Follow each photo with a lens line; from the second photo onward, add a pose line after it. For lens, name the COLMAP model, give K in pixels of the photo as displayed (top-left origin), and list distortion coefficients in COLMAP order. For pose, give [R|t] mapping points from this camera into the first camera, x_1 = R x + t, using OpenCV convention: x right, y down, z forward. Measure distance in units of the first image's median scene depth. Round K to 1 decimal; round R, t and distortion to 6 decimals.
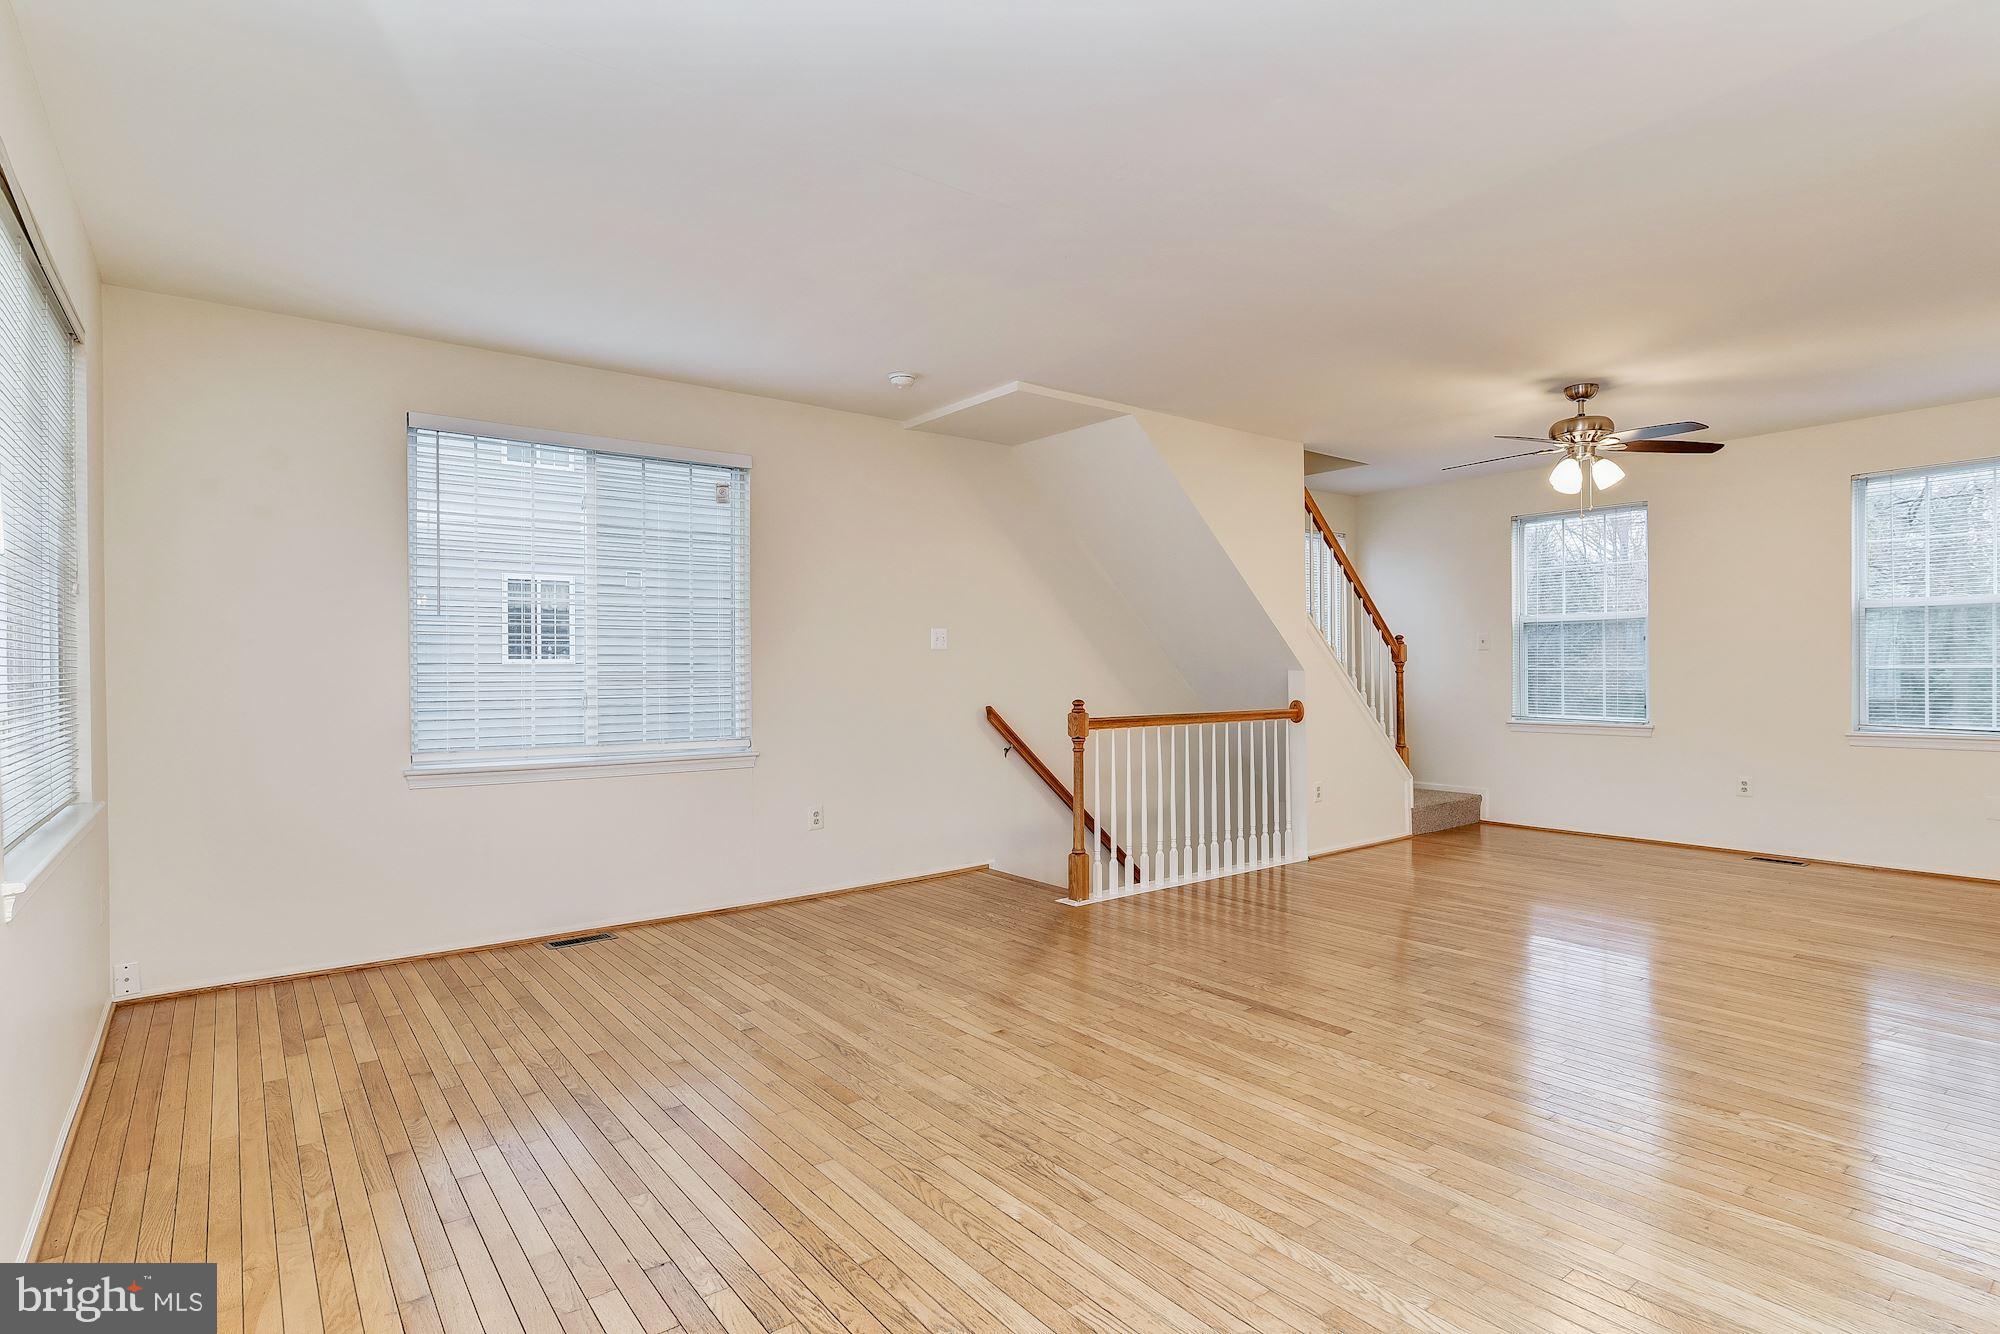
lens RADIAL K [[1010.4, 0, 998.7], [0, 1010.4, 674.6], [0, 0, 1]] dist [-0.007521, 0.002005]
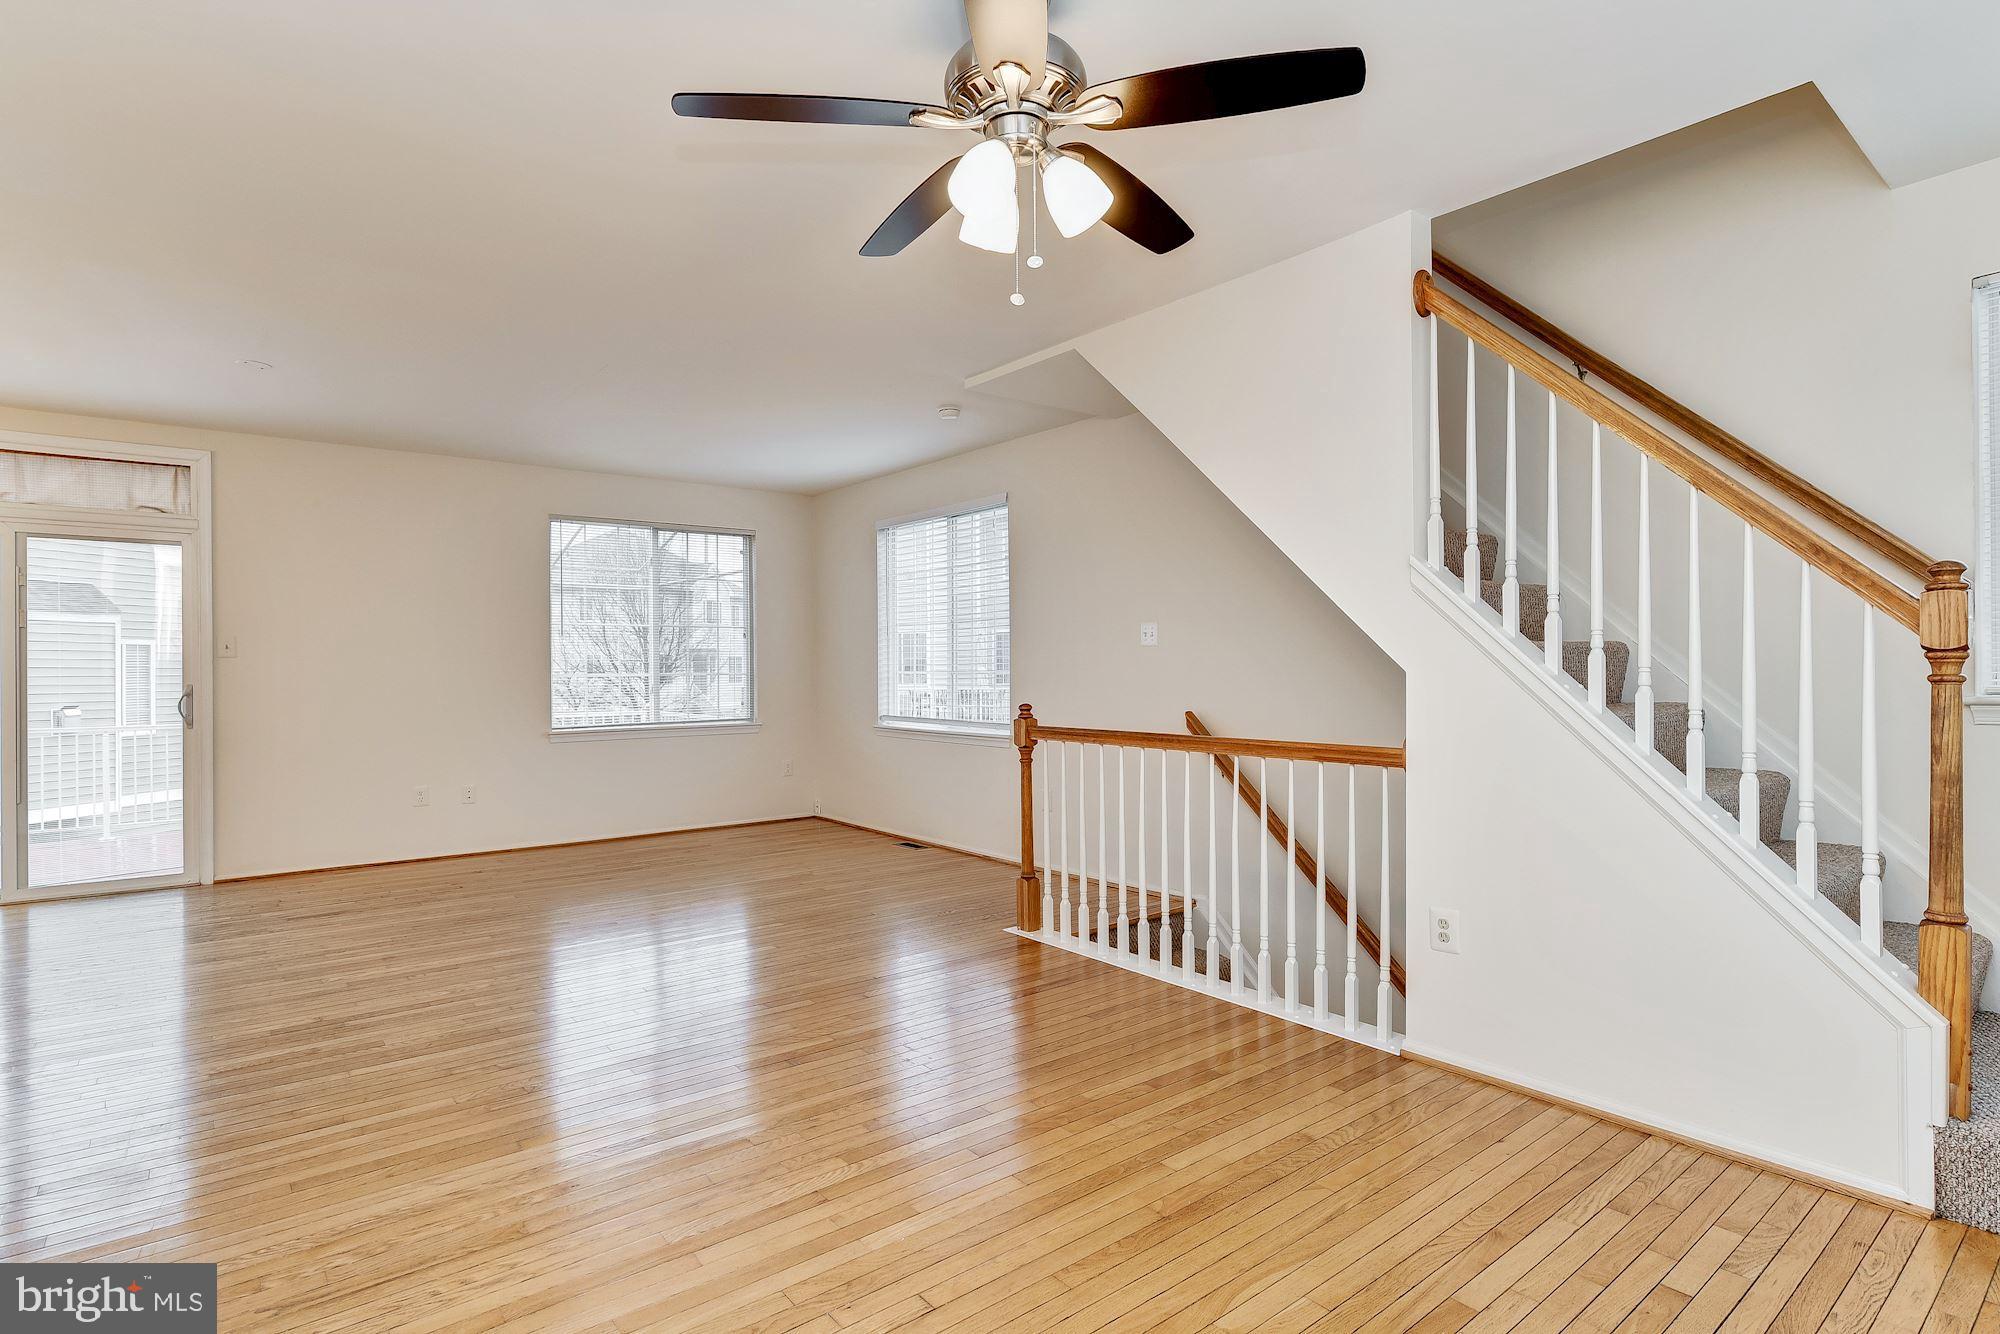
lens RADIAL K [[1010.4, 0, 954.3], [0, 1010.4, 667.5], [0, 0, 1]] dist [-0.007521, 0.002005]
pose [[-0.012990, -0.000166, -0.999916, 1.307566], [-0.007683, 0.999970, -0.000066, -0.007607], [0.999886, 0.007681, -0.012991, 1.309777]]
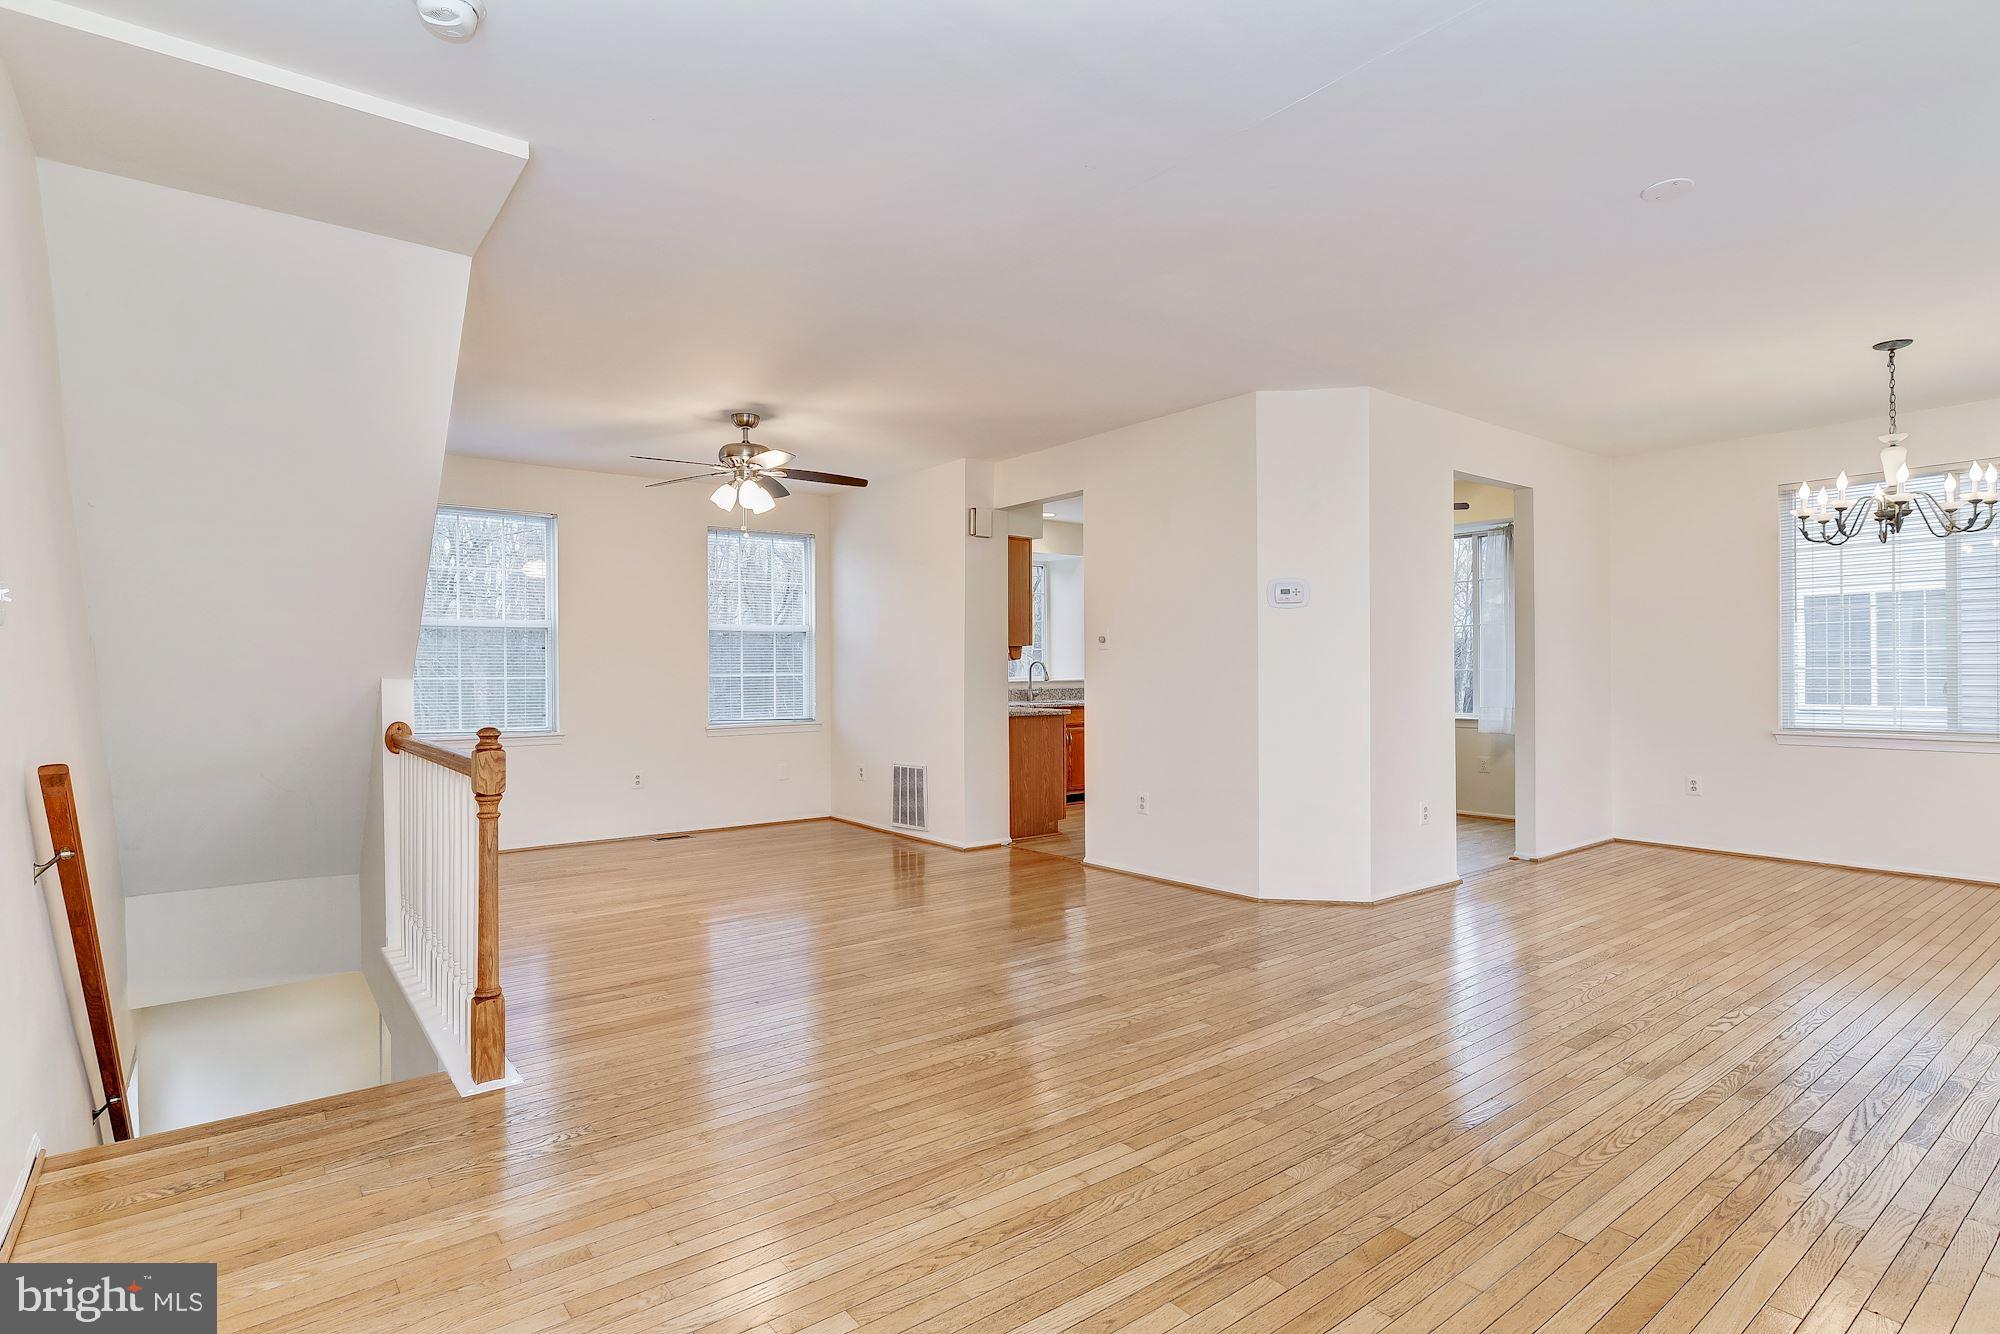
lens RADIAL K [[1010.4, 0, 1004.6], [0, 1010.4, 667.8], [0, 0, 1]] dist [-0.007521, 0.002005]
pose [[-0.005734, 0.010095, 0.999933, -0.685851], [0.014908, 0.999839, -0.010008, 0.001728], [-0.999872, 0.014850, -0.005884, 0.986663]]
